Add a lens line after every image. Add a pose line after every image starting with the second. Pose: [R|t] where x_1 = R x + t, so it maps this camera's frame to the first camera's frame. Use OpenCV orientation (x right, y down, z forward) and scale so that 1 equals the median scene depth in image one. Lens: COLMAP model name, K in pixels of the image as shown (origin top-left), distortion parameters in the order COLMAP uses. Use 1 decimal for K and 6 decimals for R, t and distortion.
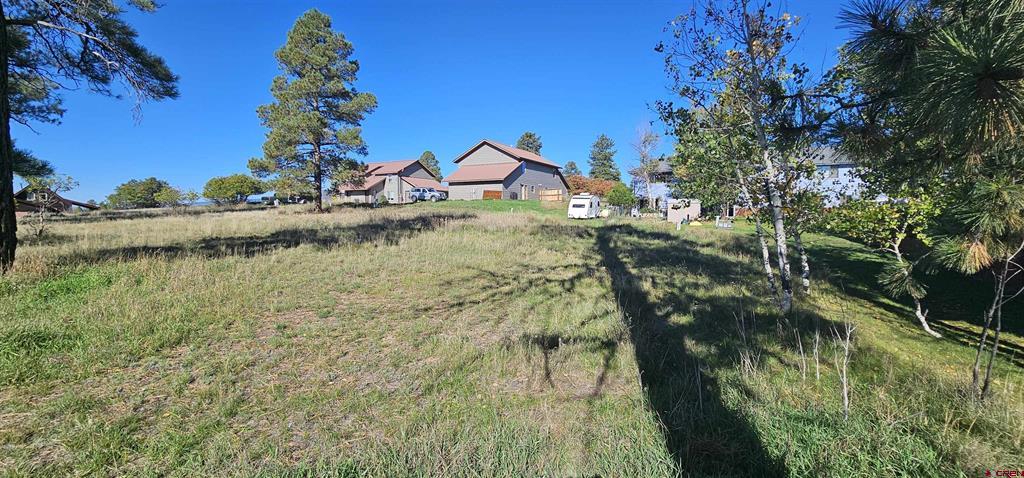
lens RADIAL K [[415.6, 0, 509.7], [0, 415.6, 240.0], [0, 0, 1]] dist [-0.001267, -0.000862]
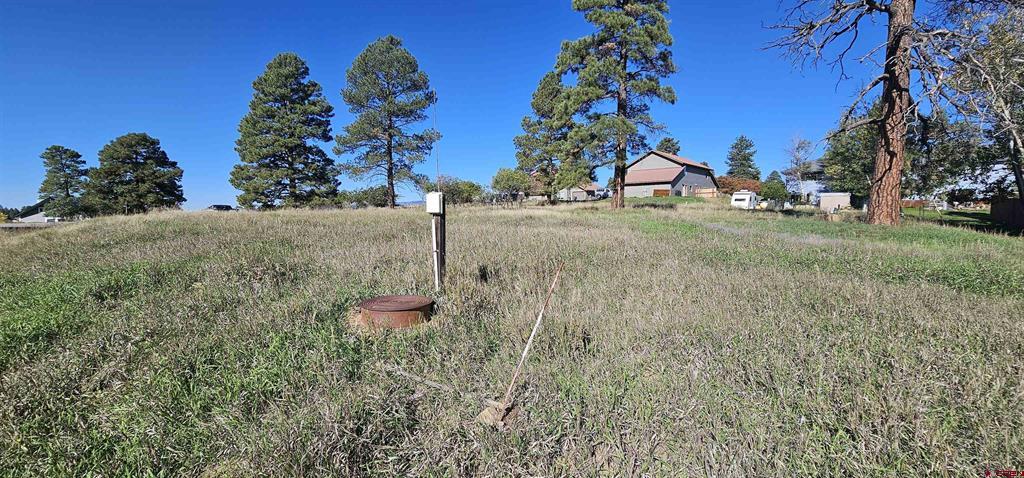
lens RADIAL K [[415.6, 0, 509.7], [0, 415.6, 240.0], [0, 0, 1]] dist [-0.001267, -0.000862]
pose [[0.967212, 0.013449, -0.253614, -0.224148], [-0.015062, 0.999877, -0.004421, 0.067322], [0.253523, 0.008096, 0.967295, -0.489470]]
